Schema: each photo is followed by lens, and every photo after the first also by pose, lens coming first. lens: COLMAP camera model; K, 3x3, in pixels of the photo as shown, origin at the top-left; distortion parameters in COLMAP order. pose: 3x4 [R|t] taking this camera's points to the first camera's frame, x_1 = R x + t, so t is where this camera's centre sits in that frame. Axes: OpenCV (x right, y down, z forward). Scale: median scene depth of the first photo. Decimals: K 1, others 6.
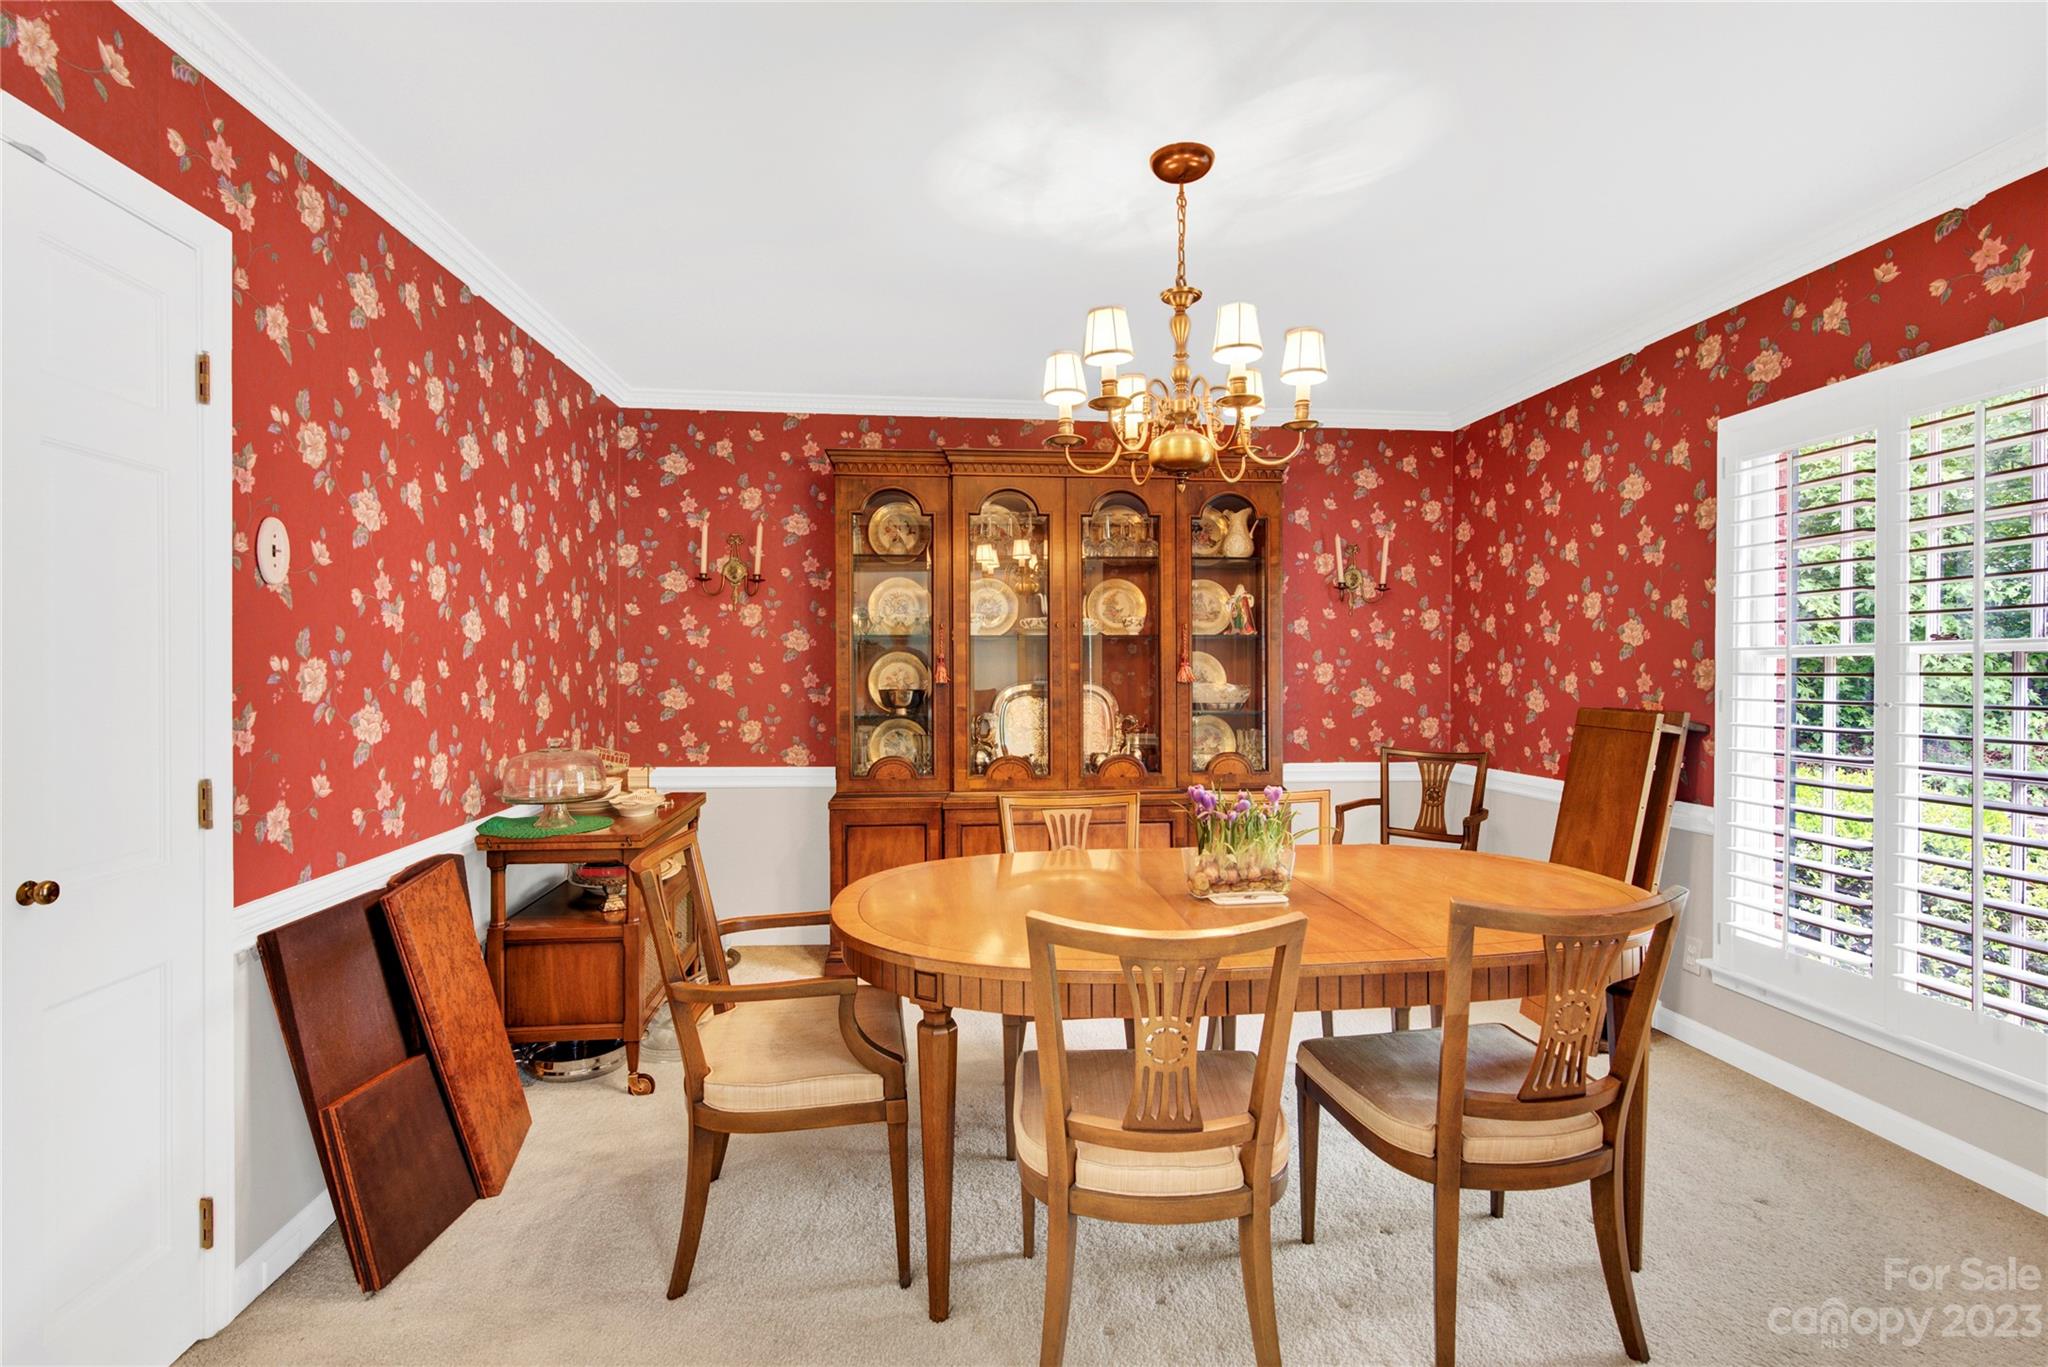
lens RADIAL K [[962.2, 0, 1017.7], [0, 962.2, 677.8], [0, 0, 1]] dist [-0.010128, 0.001685]
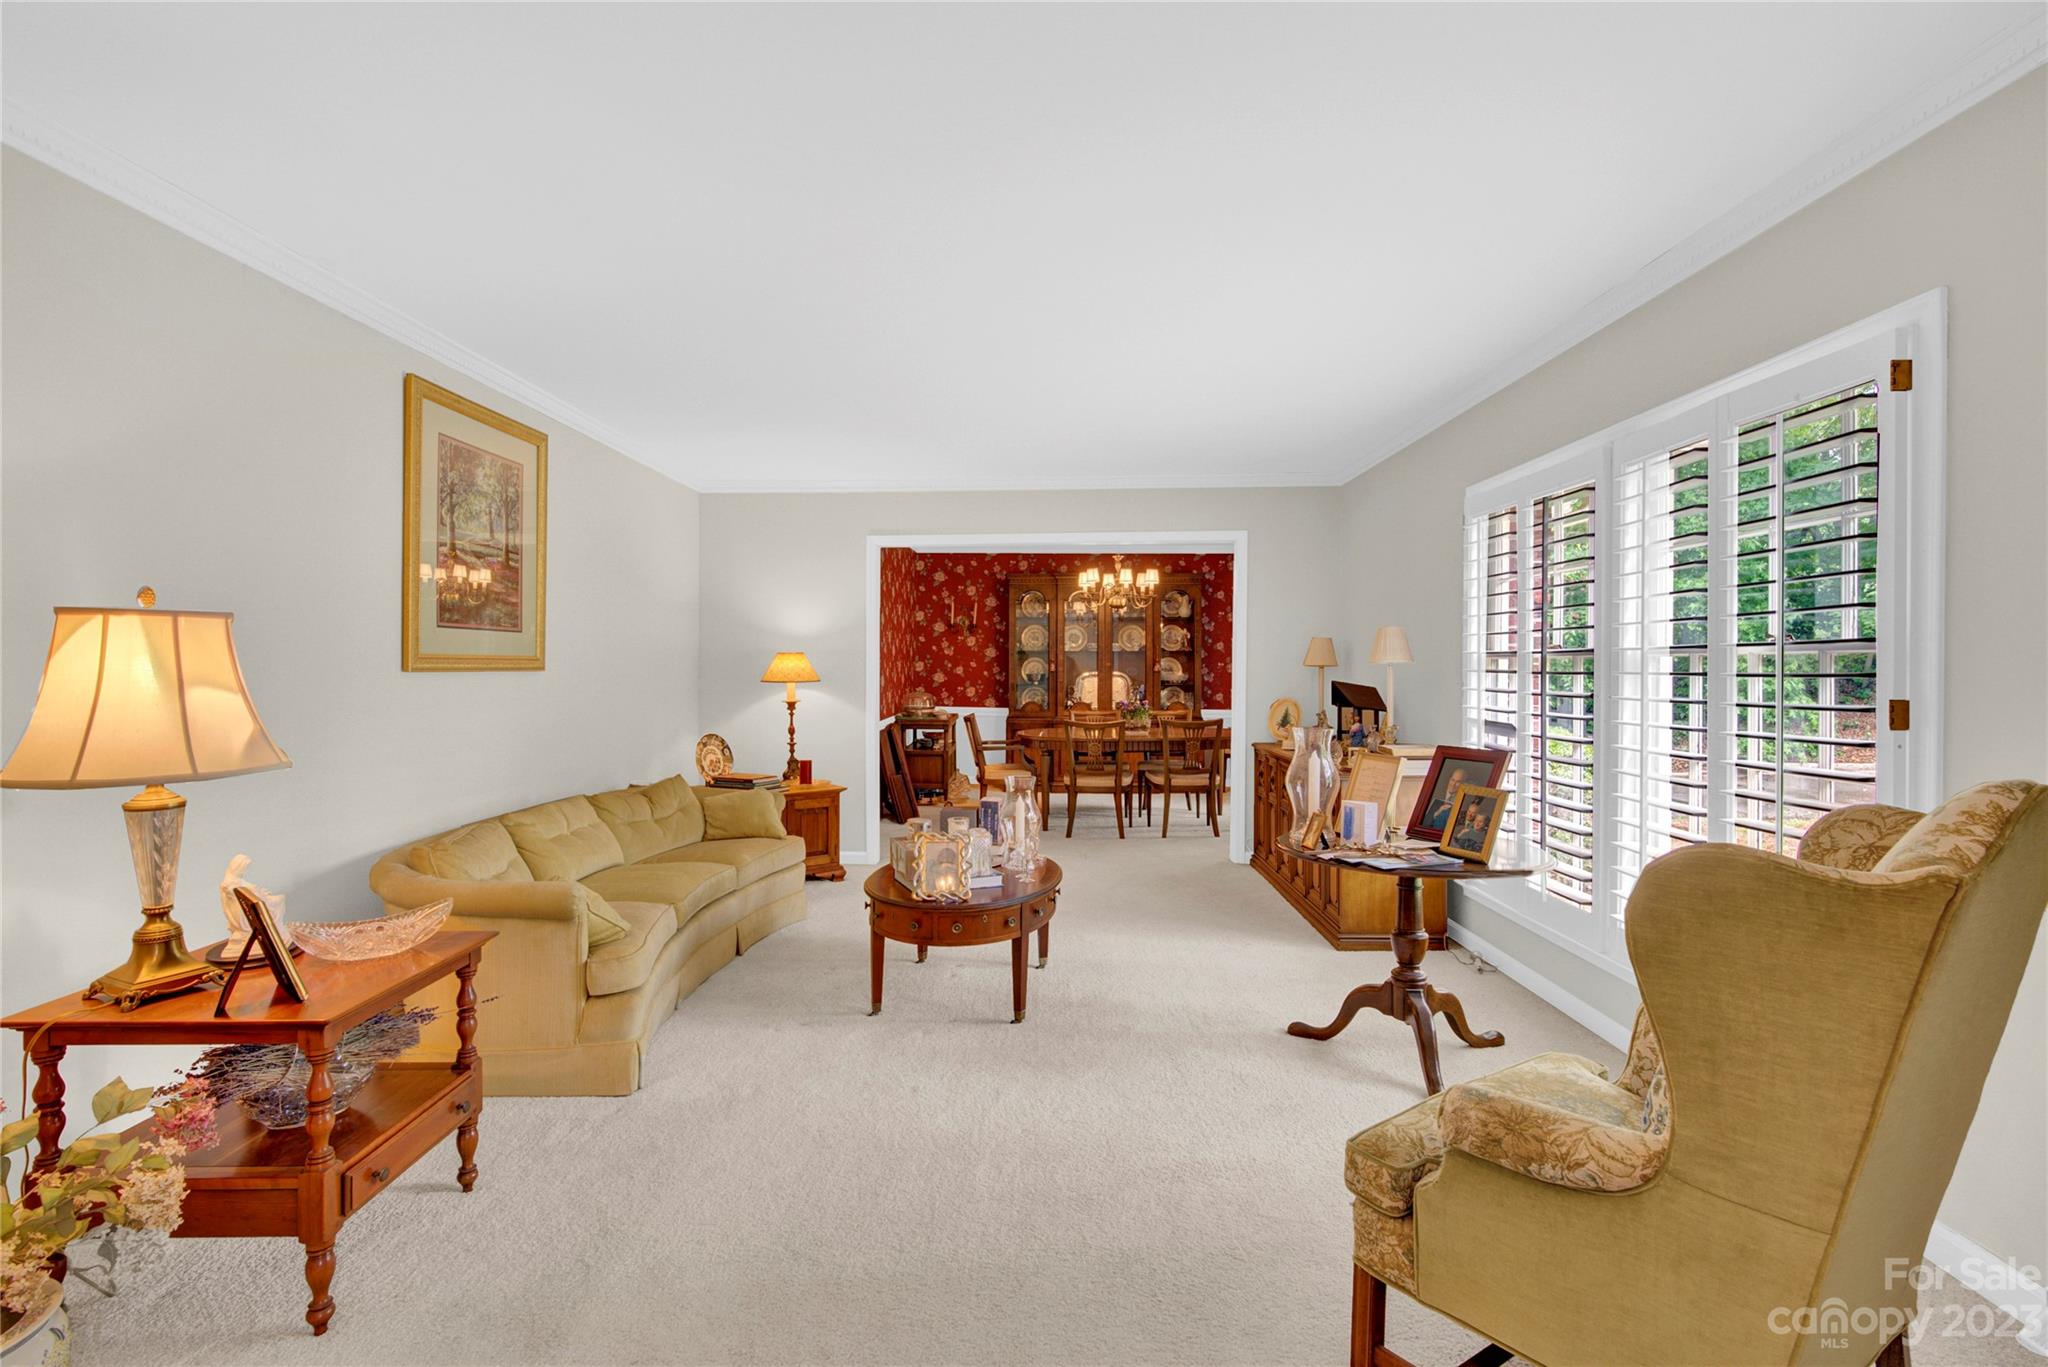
lens RADIAL K [[962.2, 0, 1037.3], [0, 962.2, 670.2], [0, 0, 1]] dist [-0.010128, 0.001685]
pose [[0.993321, 0.003252, -0.115334, 0.147170], [-0.003300, 0.999995, -0.000220, 0.004343], [0.115333, 0.000599, 0.993327, -1.283684]]
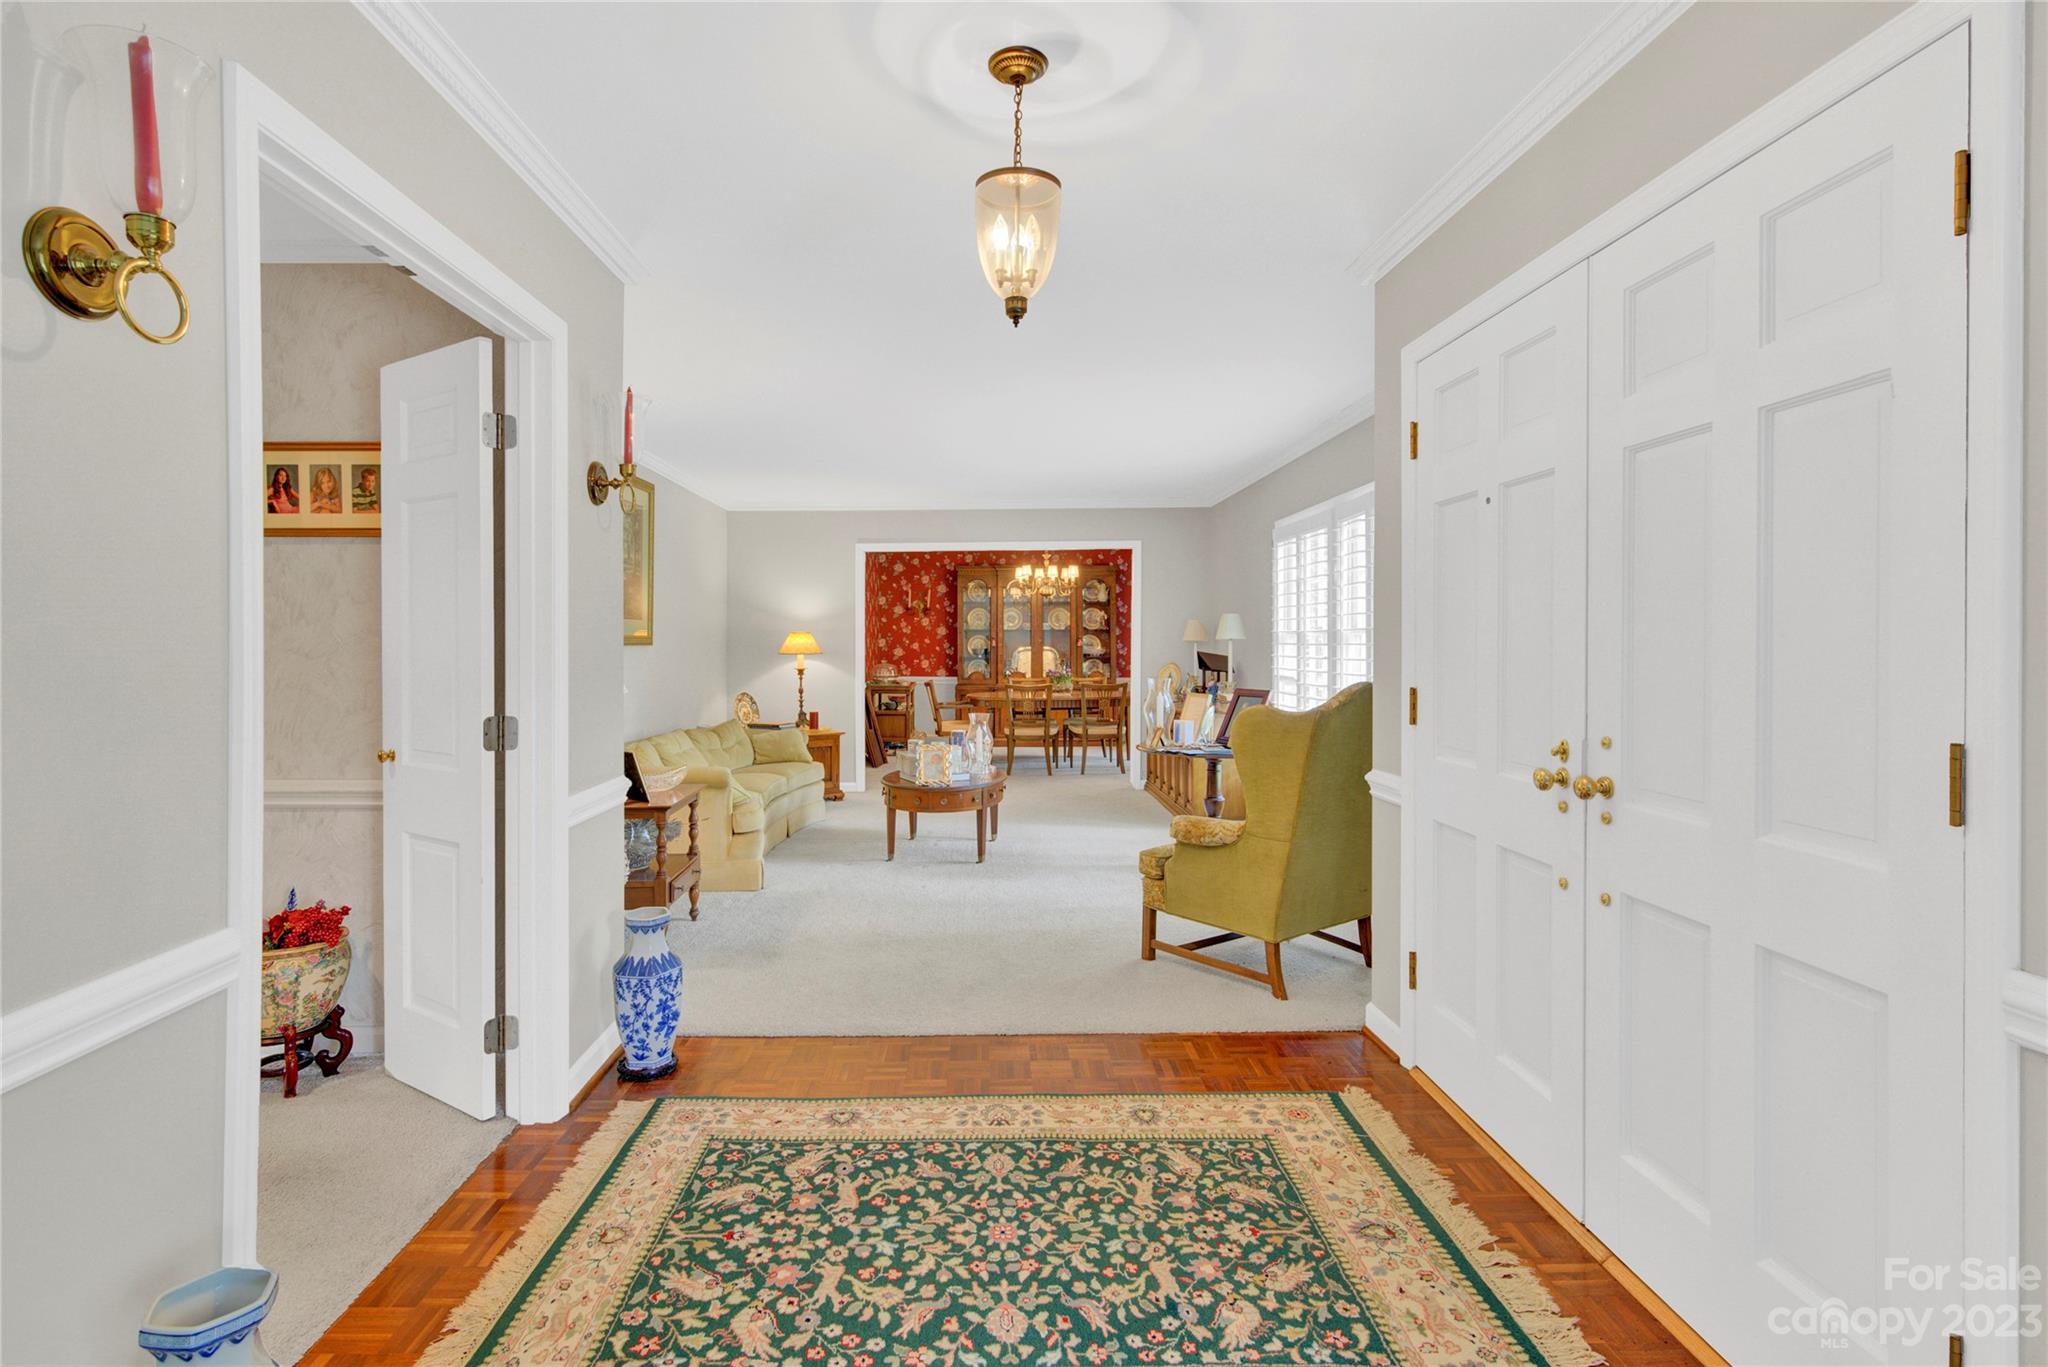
lens RADIAL K [[962.2, 0, 1007.2], [0, 962.2, 664.4], [0, 0, 1]] dist [-0.010128, 0.001685]
pose [[0.996898, 0.001811, -0.078679, 0.175401], [-0.000440, 0.999848, 0.017430, 0.009375], [0.078698, -0.017341, 0.996748, -1.751173]]
